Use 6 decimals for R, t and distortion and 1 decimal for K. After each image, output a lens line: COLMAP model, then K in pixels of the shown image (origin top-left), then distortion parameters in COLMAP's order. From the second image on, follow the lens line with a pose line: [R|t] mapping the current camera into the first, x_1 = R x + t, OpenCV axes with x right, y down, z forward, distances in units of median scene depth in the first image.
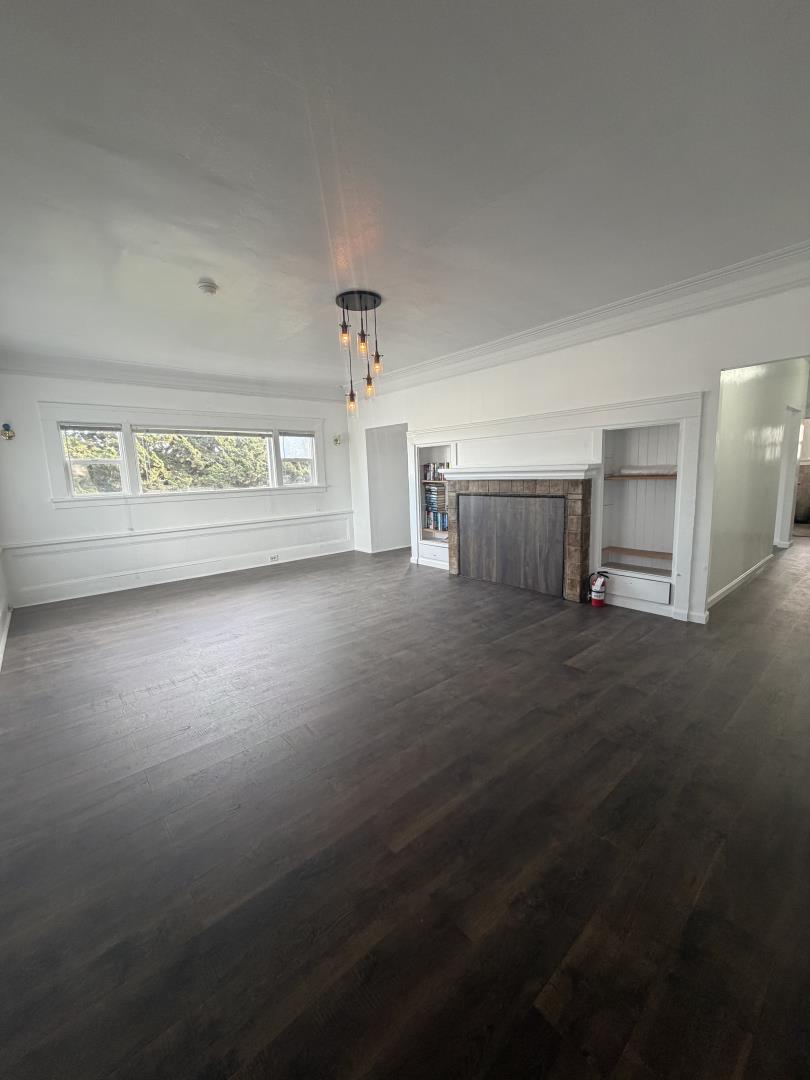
lens RADIAL K [[423.5, 0, 405.0], [0, 423.5, 540.0], [0, 0, 1]] dist [0.000055, 0.000085]
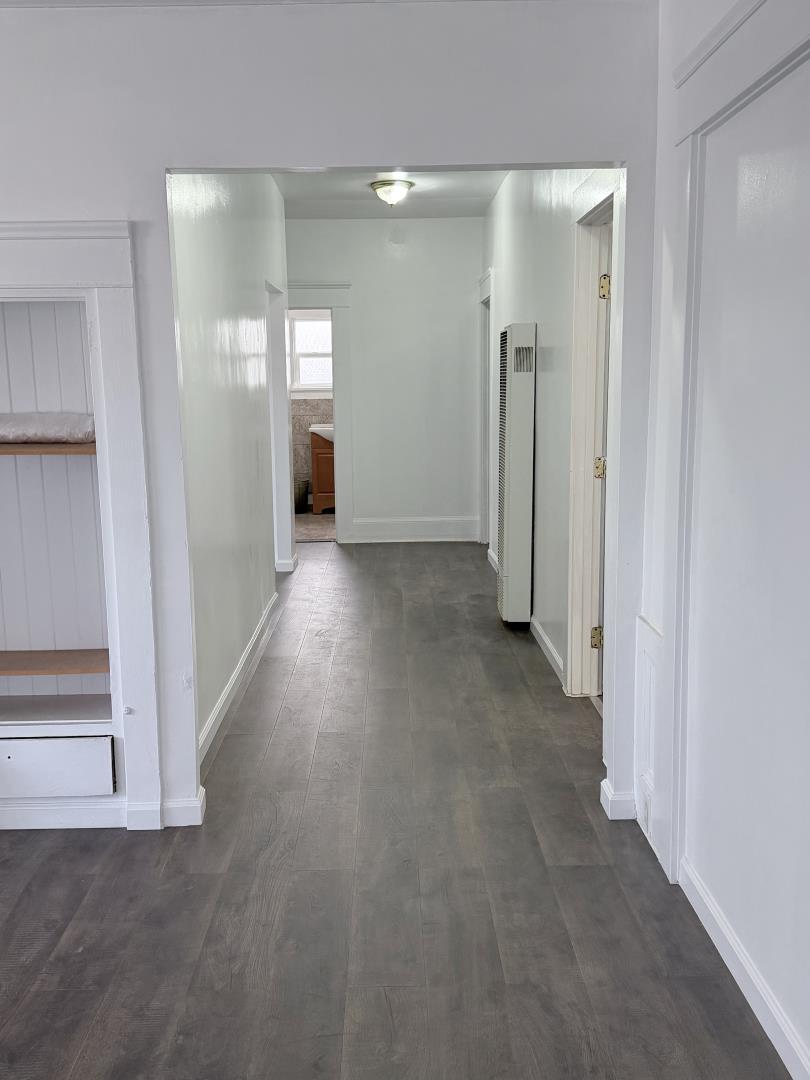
lens RADIAL K [[1086.6, 0, 405.0], [0, 1086.6, 540.0], [0, 0, 1]] dist [0.072526, 0.000649]
pose [[0.640292, -0.090774, 0.762749, 0.084577], [0.110825, 0.993520, 0.025205, -0.061701], [-0.760095, 0.068393, 0.646203, 0.187127]]
